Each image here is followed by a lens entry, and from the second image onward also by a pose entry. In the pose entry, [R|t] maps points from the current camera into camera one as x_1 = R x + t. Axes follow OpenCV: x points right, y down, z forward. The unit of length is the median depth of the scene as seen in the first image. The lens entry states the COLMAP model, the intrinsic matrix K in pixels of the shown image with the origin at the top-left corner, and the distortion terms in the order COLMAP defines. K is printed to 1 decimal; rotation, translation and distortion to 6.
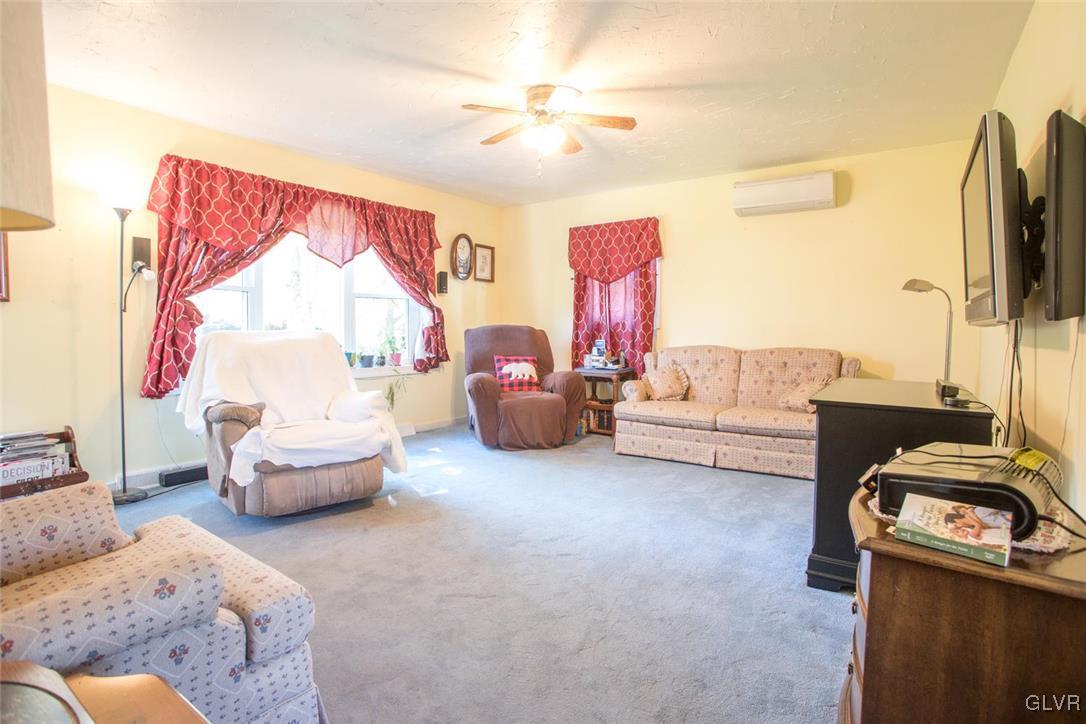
lens RADIAL K [[532.1, 0, 536.7], [0, 532.1, 355.5], [0, 0, 1]] dist [-0.085554, 0.038892]
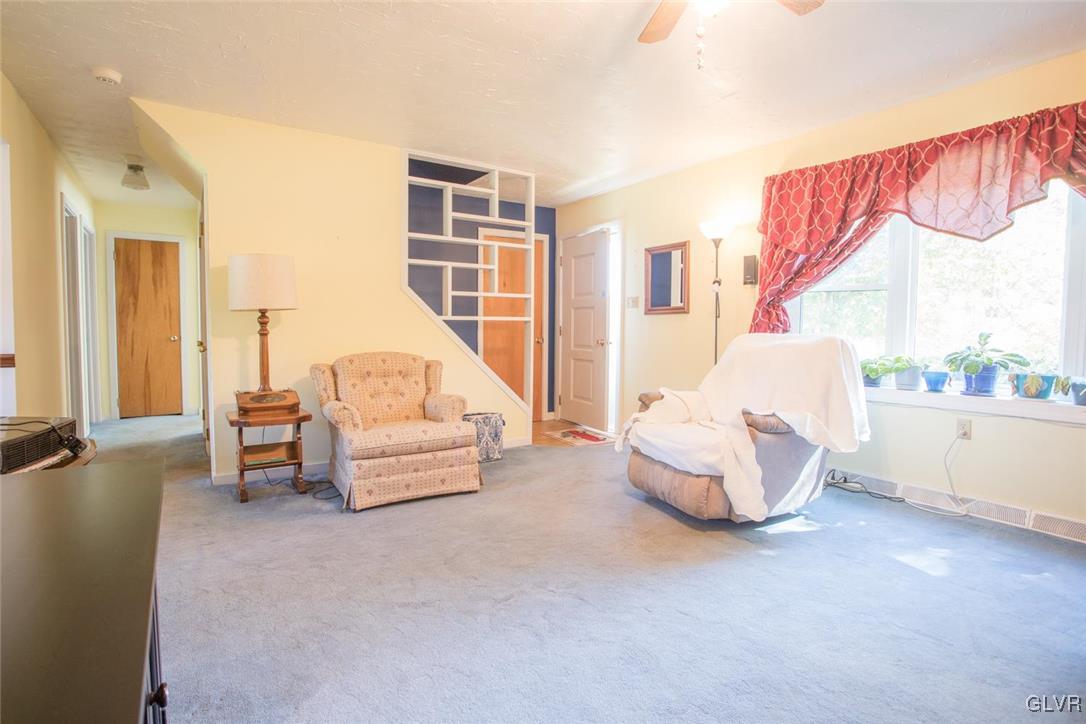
lens RADIAL K [[532.1, 0, 536.7], [0, 532.1, 355.5], [0, 0, 1]] dist [-0.085554, 0.038892]
pose [[-0.347641, 0.034670, -0.936987, 0.545132], [-0.060281, 0.996422, 0.059234, -0.038529], [0.935688, 0.077074, -0.344307, 0.945163]]
